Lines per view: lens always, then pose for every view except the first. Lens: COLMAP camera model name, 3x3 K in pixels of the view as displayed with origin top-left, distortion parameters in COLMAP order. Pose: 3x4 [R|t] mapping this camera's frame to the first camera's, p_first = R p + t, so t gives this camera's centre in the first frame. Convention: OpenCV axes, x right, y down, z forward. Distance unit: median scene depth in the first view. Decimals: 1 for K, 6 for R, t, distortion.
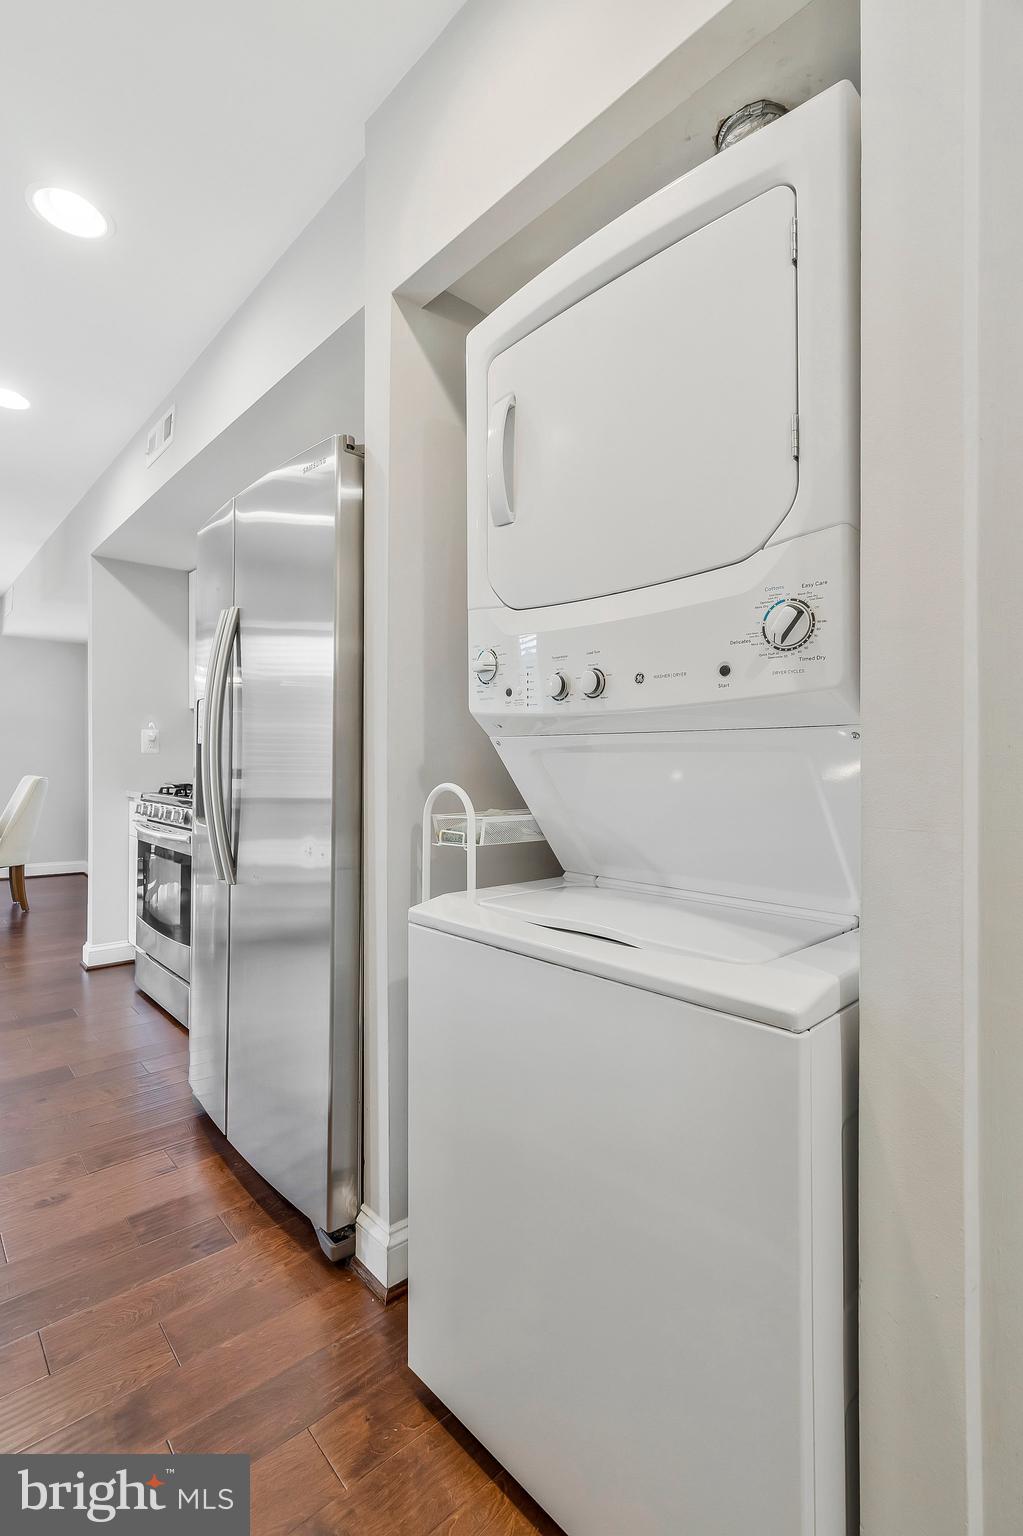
lens RADIAL K [[708.3, 0, 503.8], [0, 708.3, 755.5], [0, 0, 1]] dist [-0.010492, 0.004840]
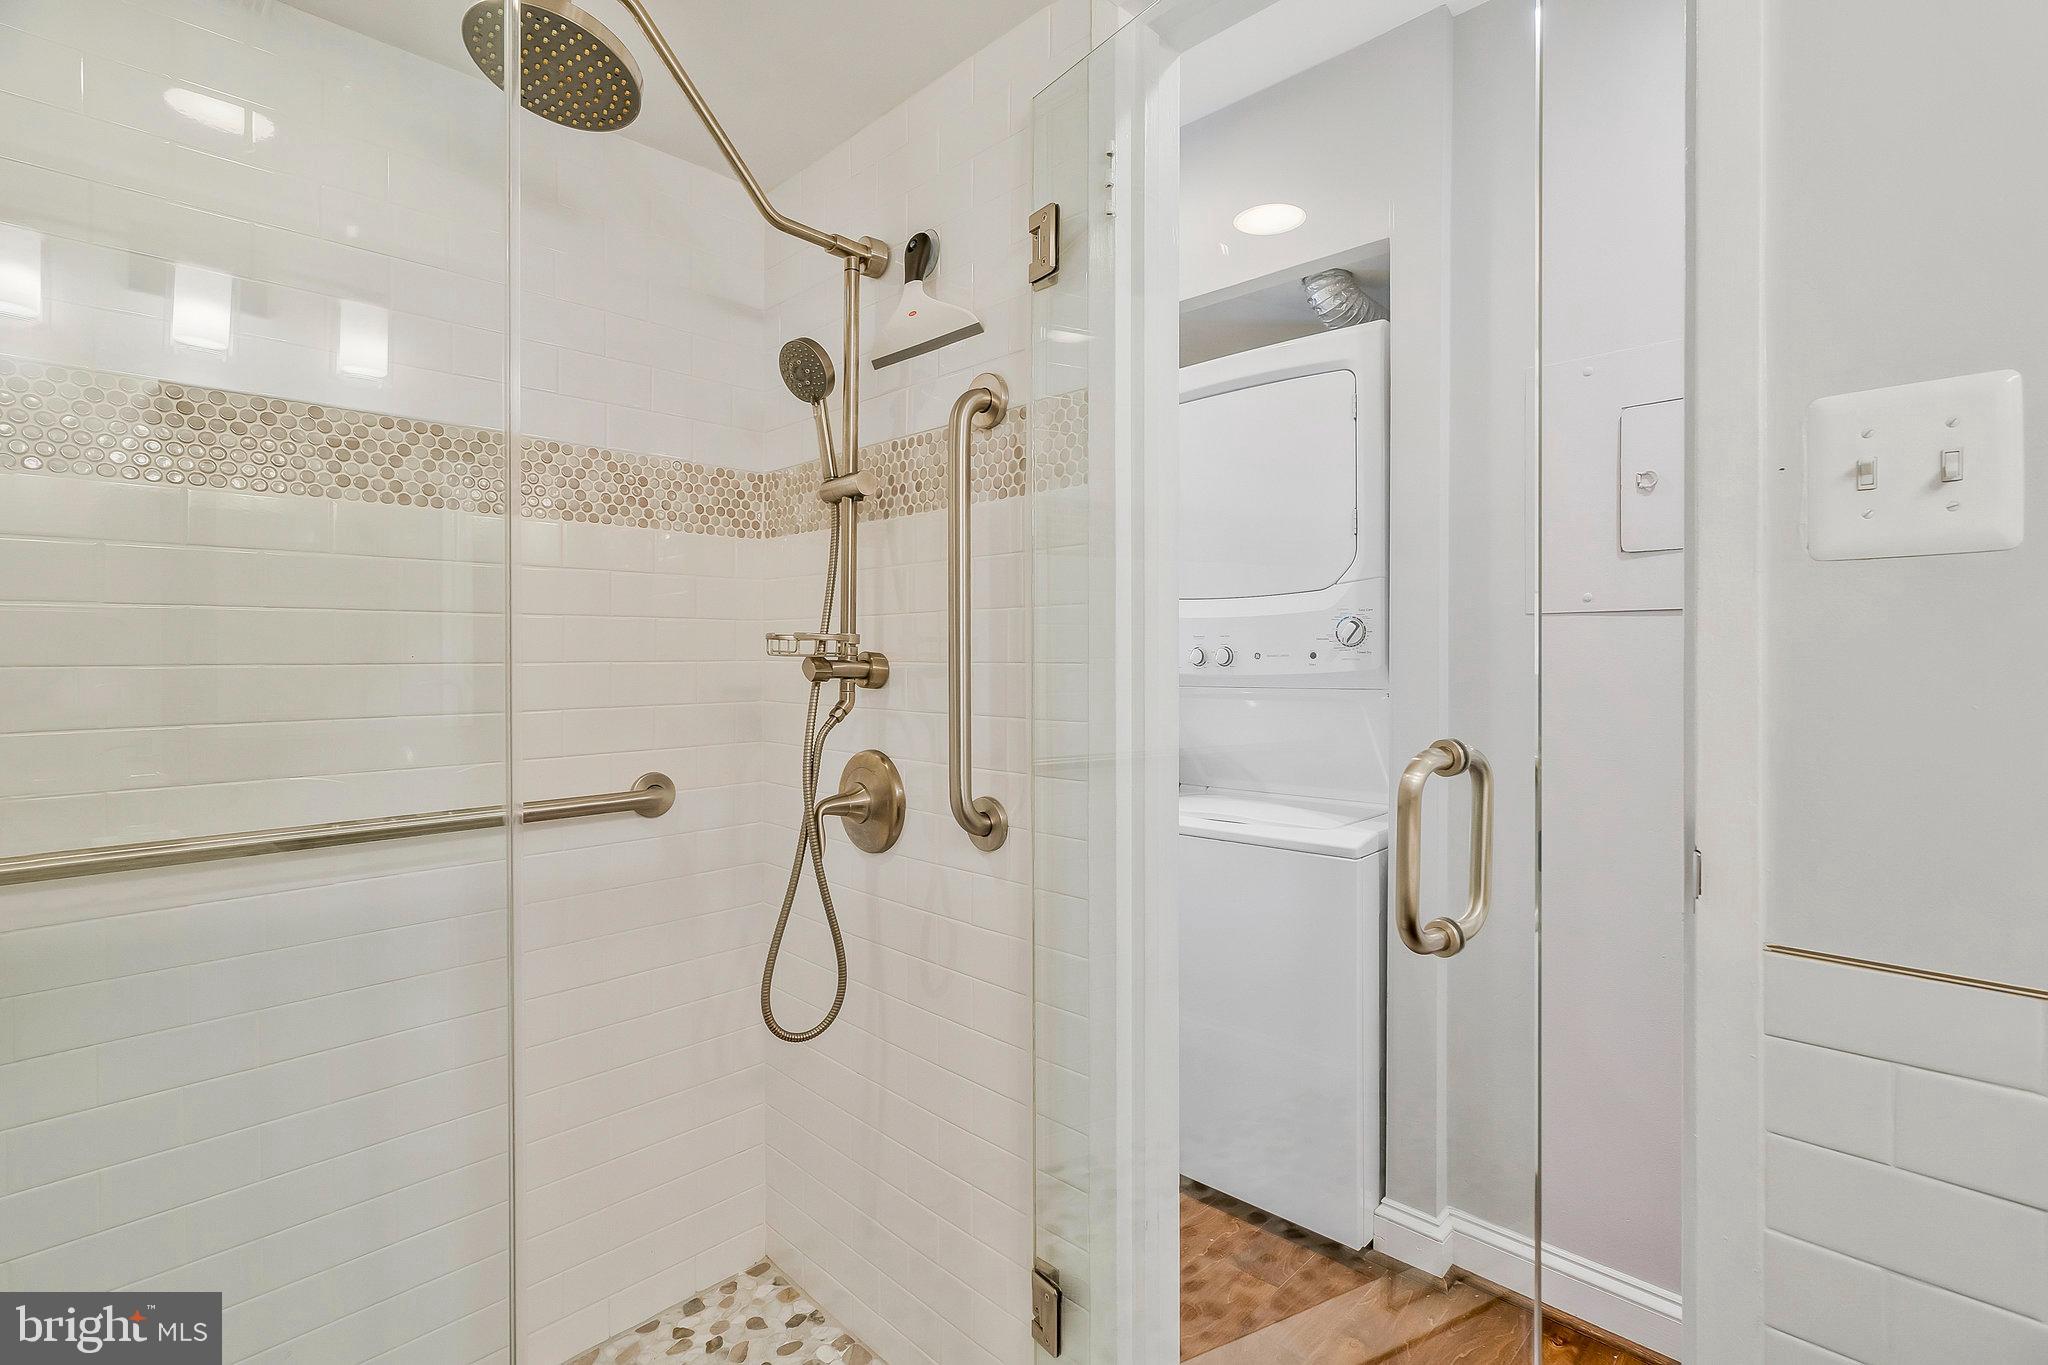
lens RADIAL K [[944.4, 0, 1029.7], [0, 944.4, 675.6], [0, 0, 1]] dist [-0.010492, 0.004840]
pose [[0.994920, -0.005659, 0.100510, -0.604934], [0.003788, 0.999816, 0.018800, -0.121549], [-0.100598, -0.018324, 0.994758, -1.207389]]
